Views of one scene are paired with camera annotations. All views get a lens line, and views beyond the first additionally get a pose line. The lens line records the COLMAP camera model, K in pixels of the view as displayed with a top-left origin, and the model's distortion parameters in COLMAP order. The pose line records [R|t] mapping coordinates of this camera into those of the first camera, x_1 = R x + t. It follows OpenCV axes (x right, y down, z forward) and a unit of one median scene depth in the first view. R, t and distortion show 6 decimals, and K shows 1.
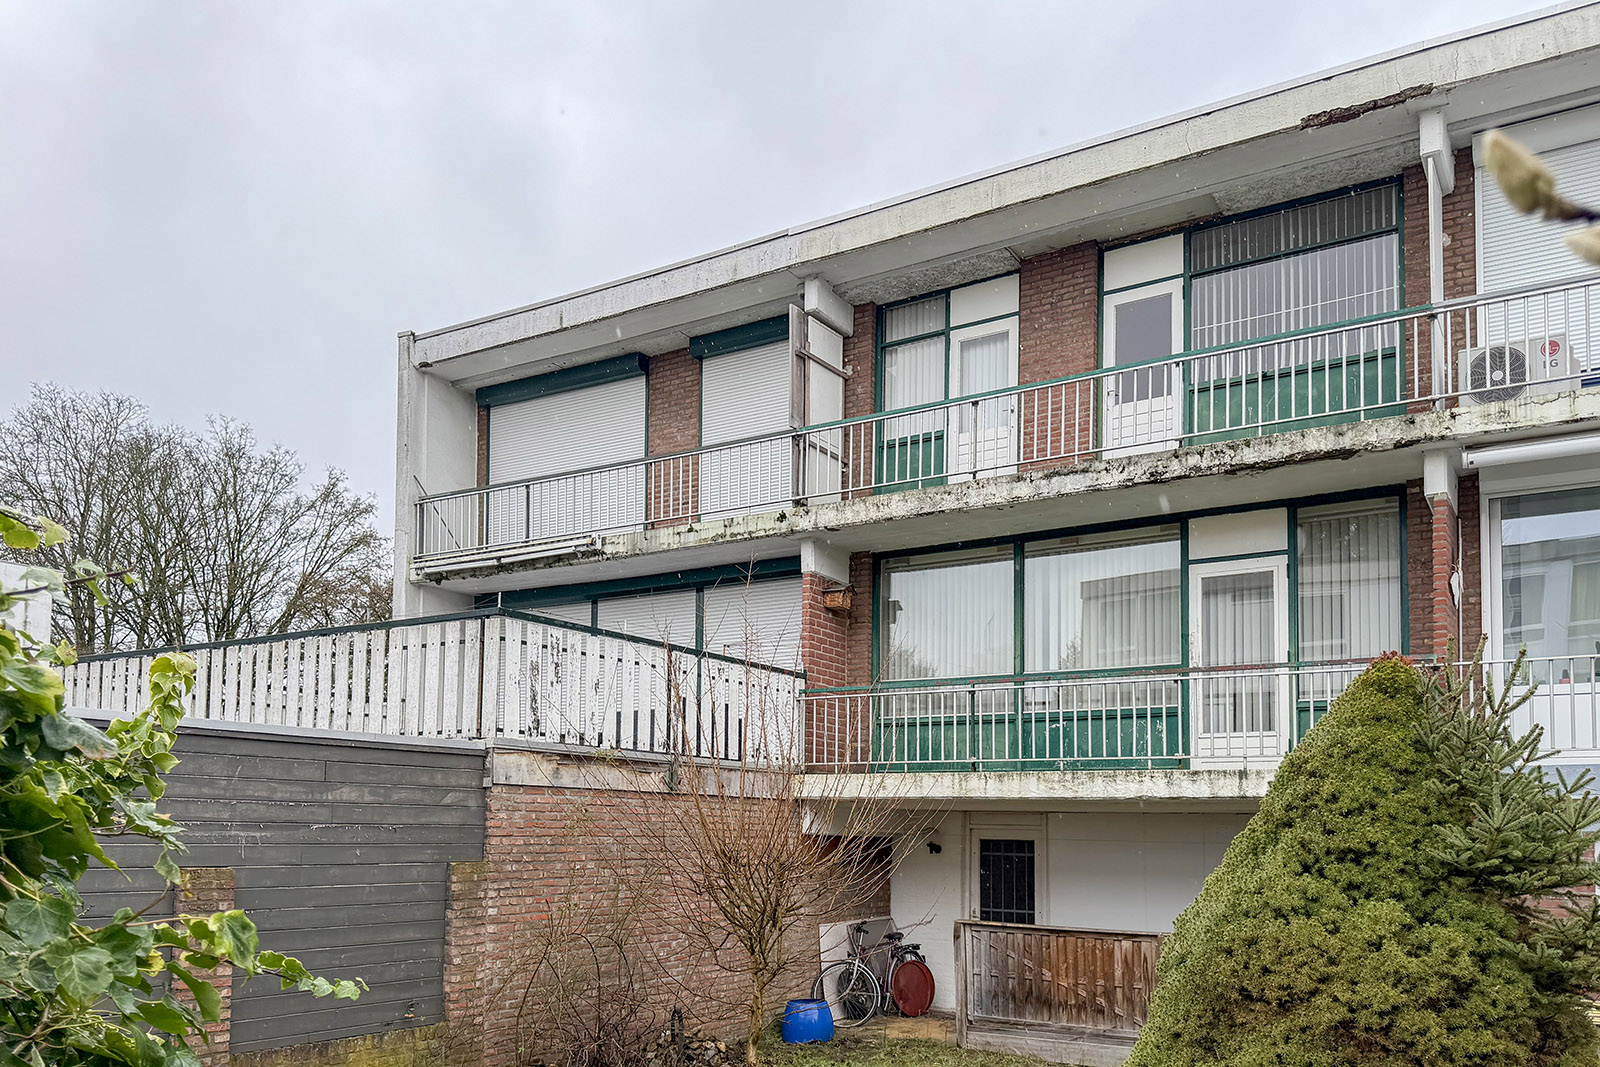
lens RADIAL K [[1218.3, 0, 802.3], [0, 1218.3, 757.8], [0, 0, 1]] dist [0.112945, -0.168841]
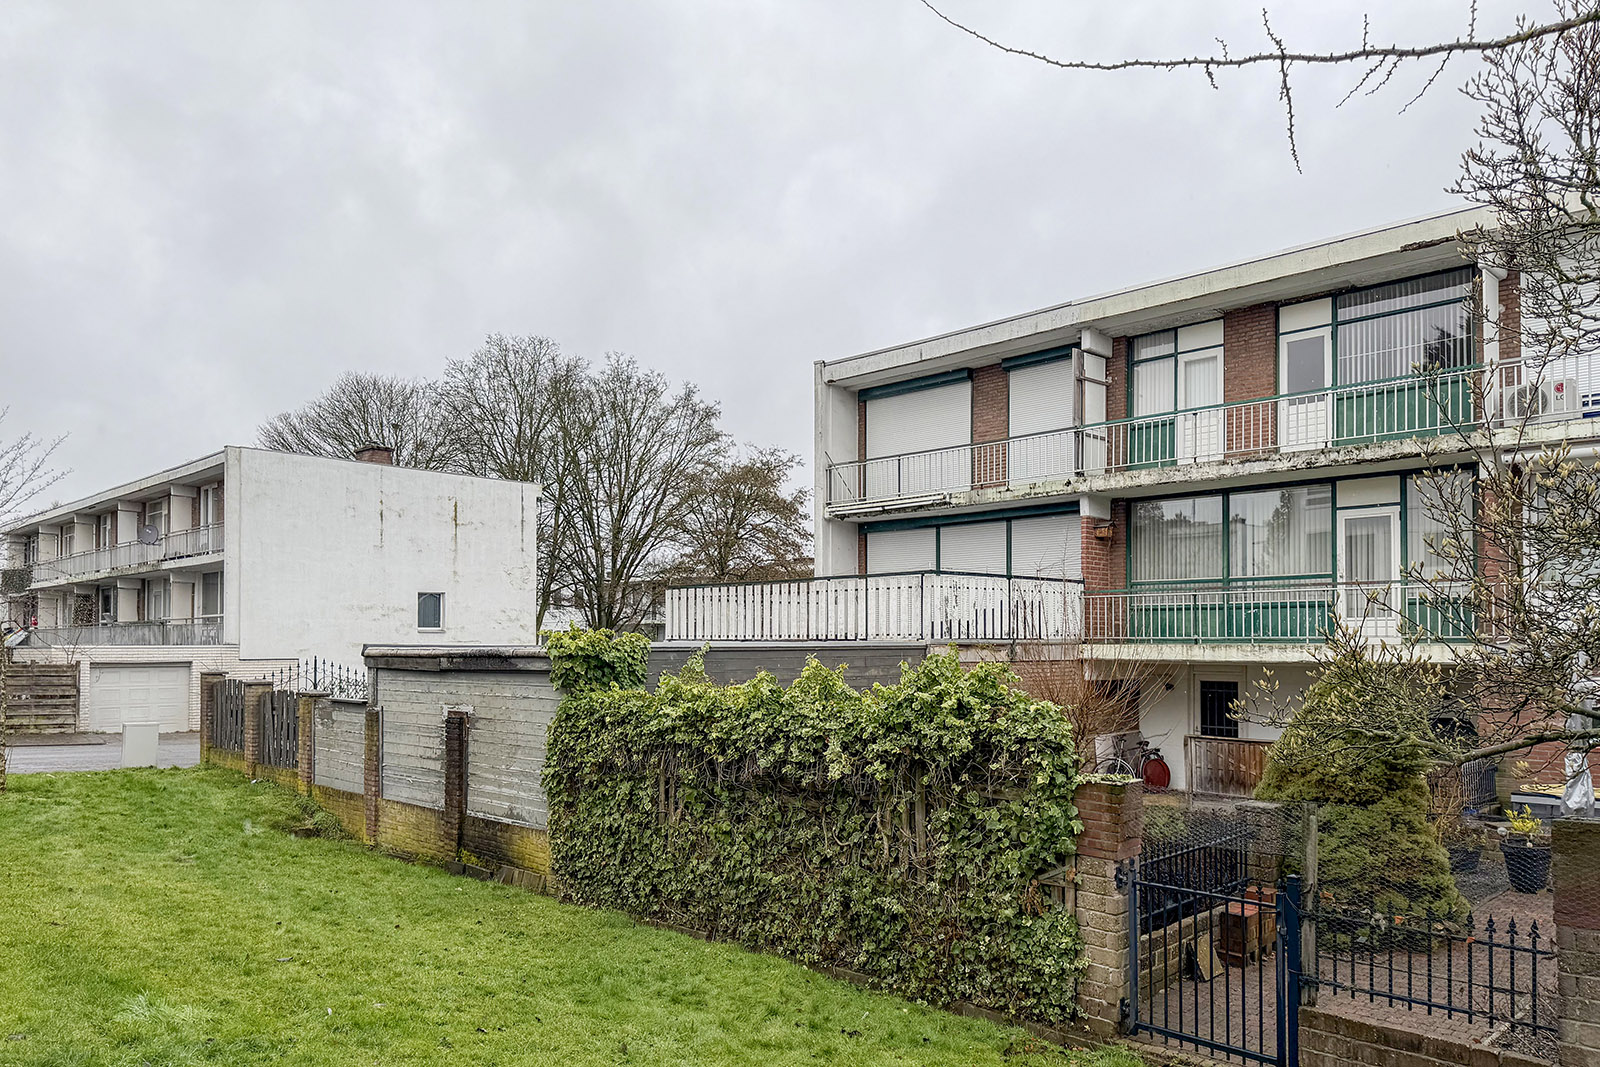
lens RADIAL K [[1076.8, 0, 840.2], [0, 1076.8, 632.8], [0, 0, 1]] dist [0.106793, -0.194104]
pose [[0.983734, -0.013420, -0.179127, -0.058706], [0.021231, 0.998902, 0.041758, -0.066050], [0.178370, -0.044882, 0.982939, -0.451698]]
